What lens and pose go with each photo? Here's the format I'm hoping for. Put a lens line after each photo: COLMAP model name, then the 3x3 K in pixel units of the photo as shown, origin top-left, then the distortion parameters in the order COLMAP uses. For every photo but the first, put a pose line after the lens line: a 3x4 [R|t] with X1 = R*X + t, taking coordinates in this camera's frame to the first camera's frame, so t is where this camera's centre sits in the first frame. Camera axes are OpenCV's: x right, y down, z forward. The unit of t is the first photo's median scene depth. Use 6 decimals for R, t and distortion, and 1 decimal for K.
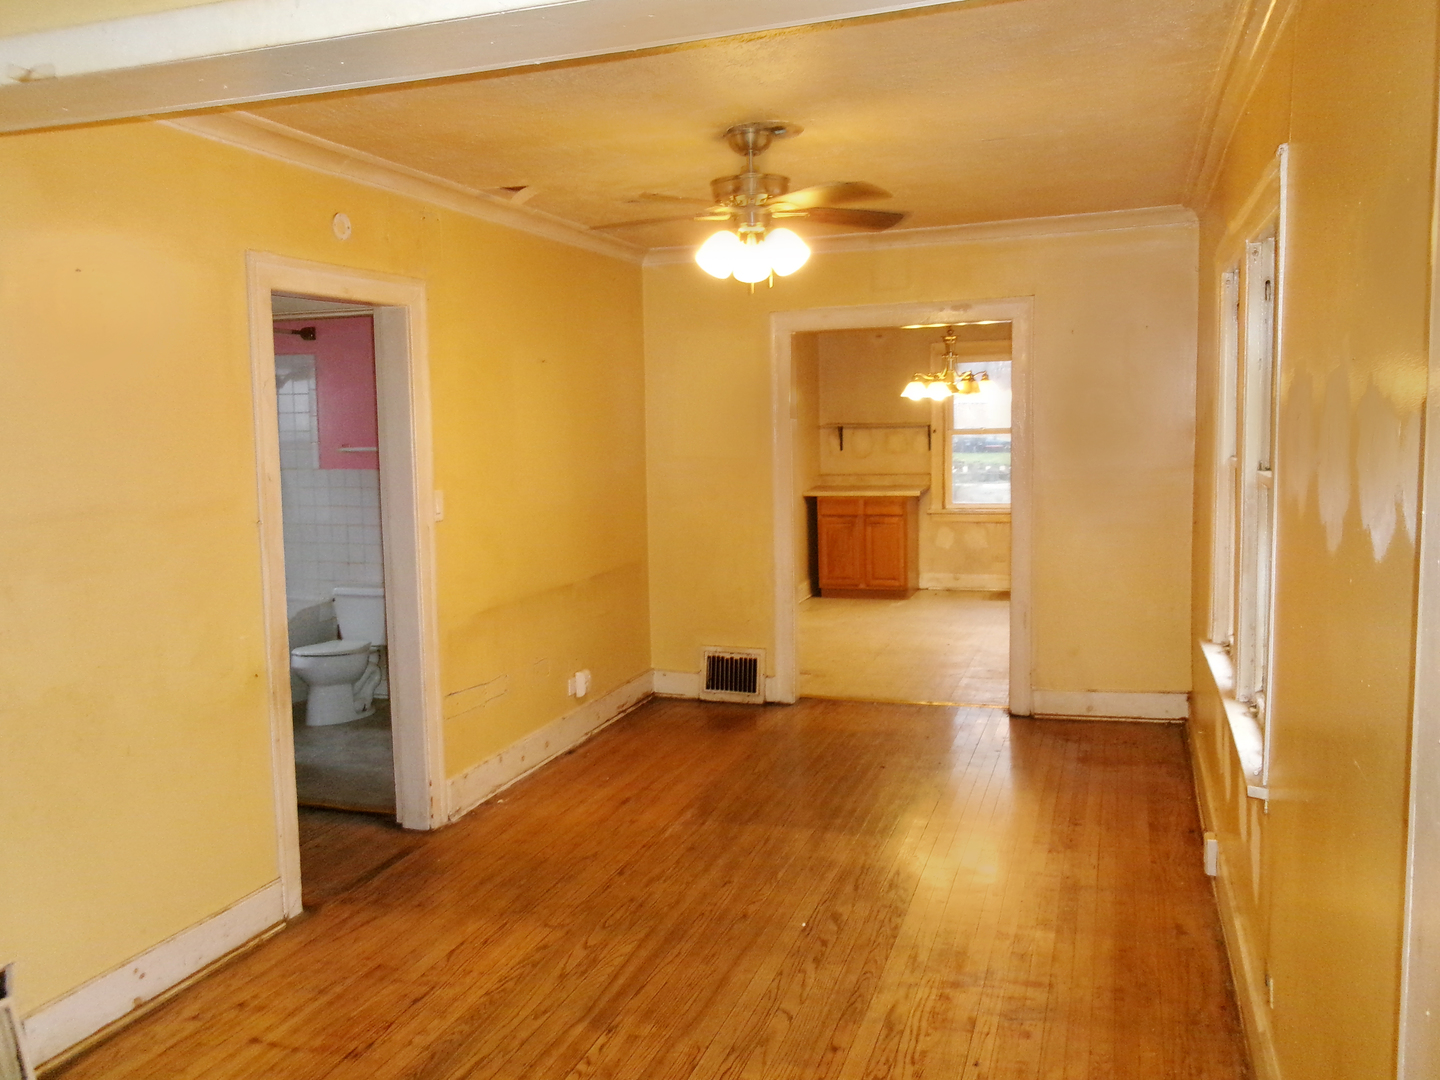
lens RADIAL K [[1192.0, 0, 687.1], [0, 1192.0, 519.4], [0, 0, 1]] dist [0.012306, -0.009366]
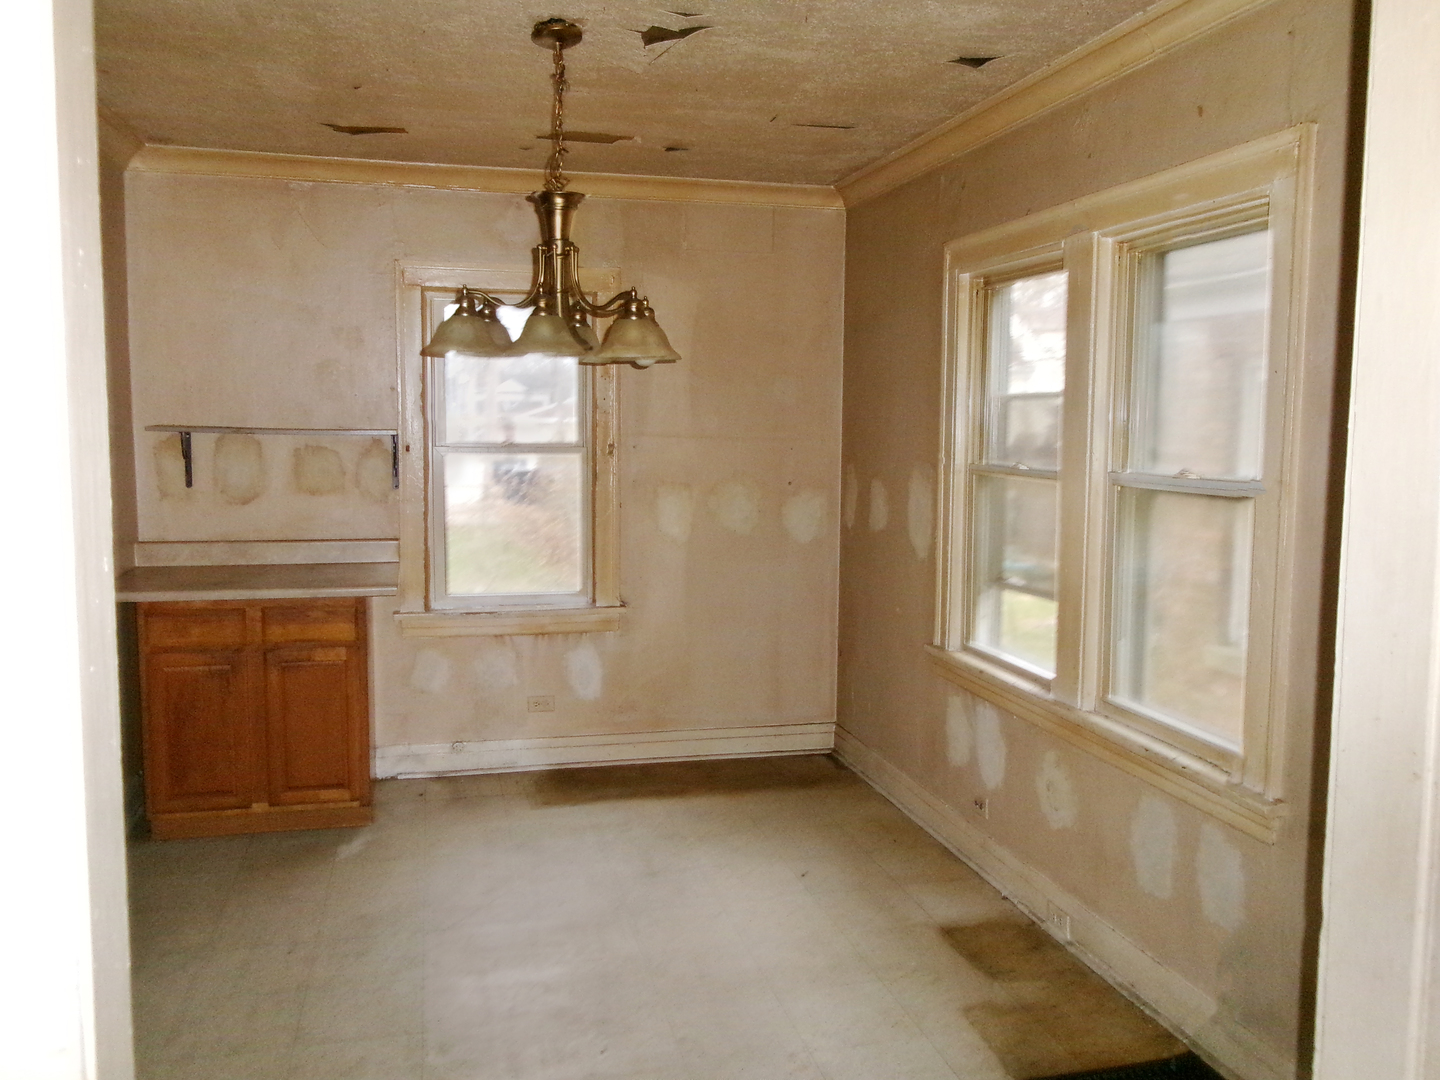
lens RADIAL K [[1192.0, 0, 723.1], [0, 1192.0, 545.1], [0, 0, 1]] dist [0.012306, -0.009366]
pose [[0.830110, -0.025309, 0.557026, 0.047998], [0.020463, 0.999679, 0.014927, -0.039799], [-0.557225, -0.000993, 0.830361, 0.538295]]
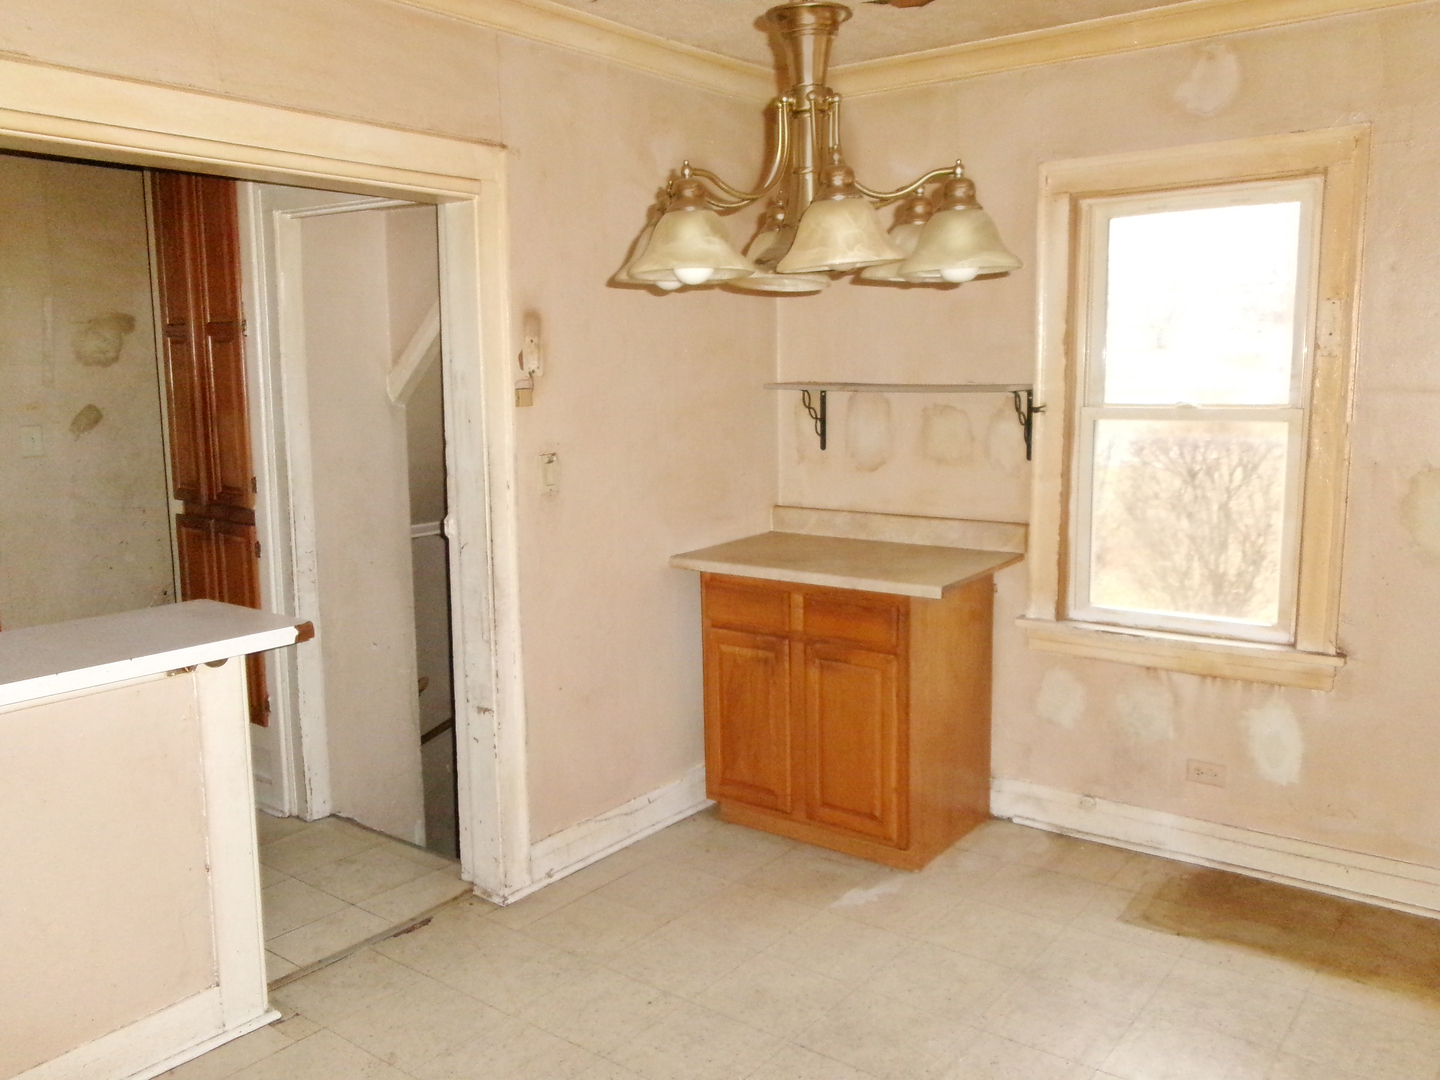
lens RADIAL K [[1192.0, 0, 720.5], [0, 1192.0, 543.7], [0, 0, 1]] dist [0.012306, -0.009366]
pose [[0.963141, 0.058859, -0.262477, 0.209869], [-0.042624, 0.996833, 0.067129, -0.052803], [0.265597, -0.053467, 0.962600, 0.618489]]
